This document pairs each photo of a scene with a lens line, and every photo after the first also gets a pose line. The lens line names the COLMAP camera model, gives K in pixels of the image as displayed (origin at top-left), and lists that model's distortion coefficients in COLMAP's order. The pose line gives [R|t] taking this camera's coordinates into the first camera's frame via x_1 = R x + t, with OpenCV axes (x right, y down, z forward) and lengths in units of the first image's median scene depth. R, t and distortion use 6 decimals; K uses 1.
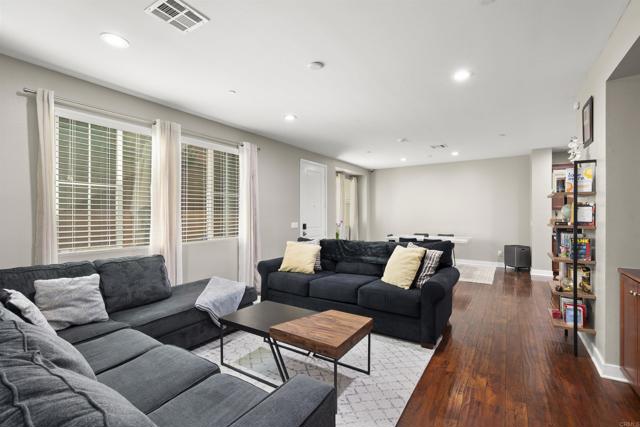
lens RADIAL K [[285.8, 0, 319.9], [0, 285.8, 215.6], [0, 0, 1]] dist [-0.003587, -0.000050]
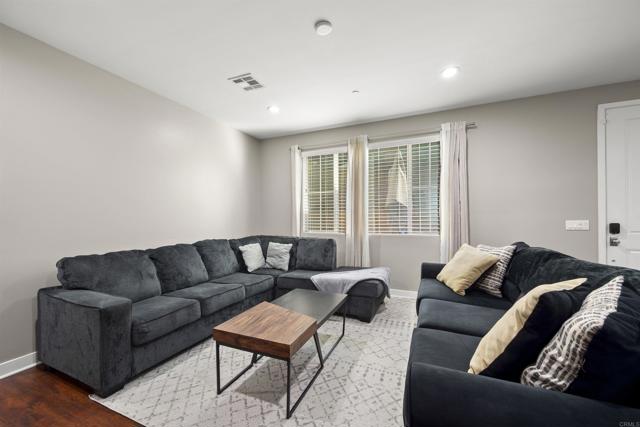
lens RADIAL K [[257.3, 0, 320.7], [0, 257.3, 214.6], [0, 0, 1]] dist [0.002748, -0.000265]
pose [[0.162335, -0.008699, -0.986697, 0.632925], [0.000602, 0.999962, -0.008717, 0.030312], [0.986735, 0.000821, 0.162334, 0.734332]]
